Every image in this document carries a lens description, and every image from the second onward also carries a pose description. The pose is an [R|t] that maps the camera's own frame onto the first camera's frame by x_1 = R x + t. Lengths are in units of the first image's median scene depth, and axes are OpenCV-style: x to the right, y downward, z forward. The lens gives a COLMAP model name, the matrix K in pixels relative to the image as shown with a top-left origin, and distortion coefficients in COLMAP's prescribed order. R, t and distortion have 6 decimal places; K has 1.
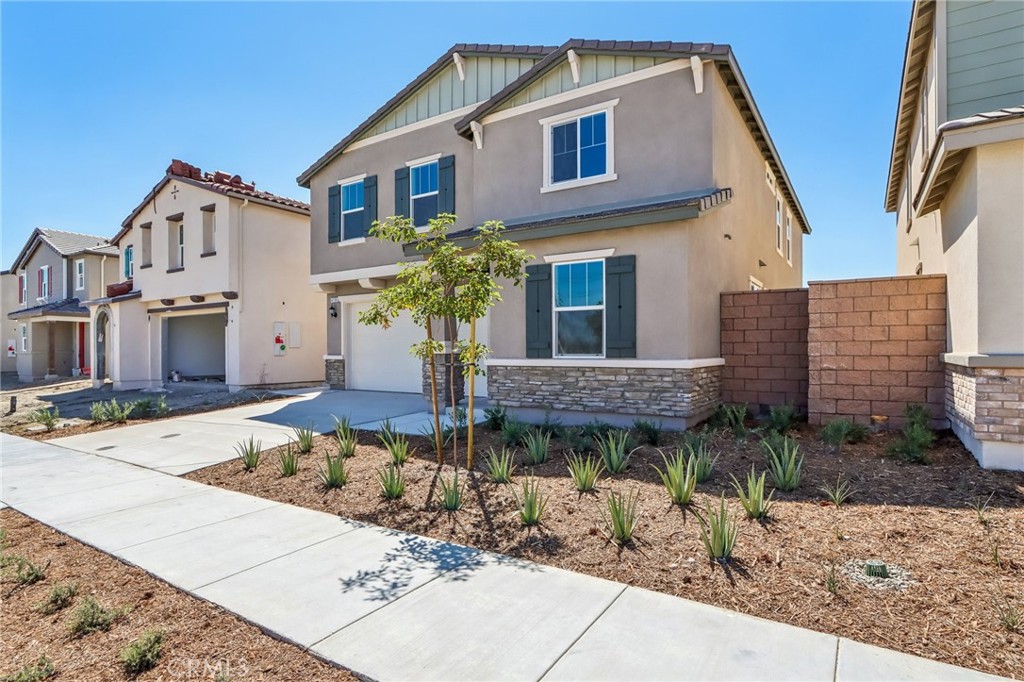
lens RADIAL K [[542.3, 0, 511.7], [0, 542.3, 347.3], [0, 0, 1]] dist [0.003259, 0.000439]
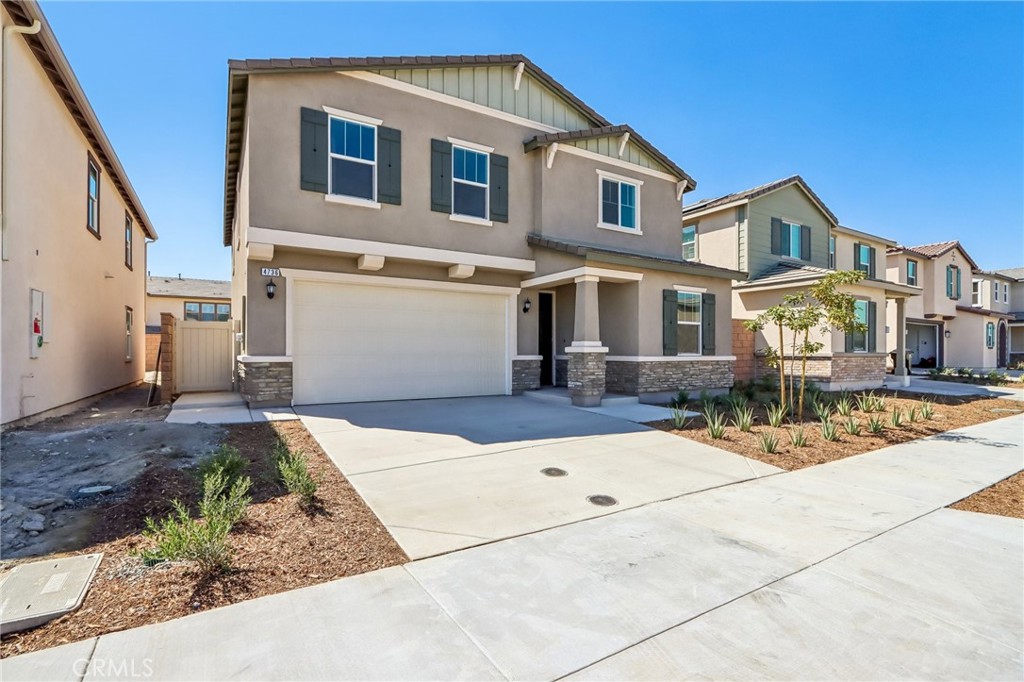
lens RADIAL K [[478.4, 0, 512.9], [0, 478.4, 344.1], [0, 0, 1]] dist [0.001038, 0.000078]
pose [[0.421342, 0.011315, 0.906831, -1.069151], [-0.009638, 0.999922, -0.007998, 0.002750], [-0.906851, -0.005370, 0.421418, 0.717306]]
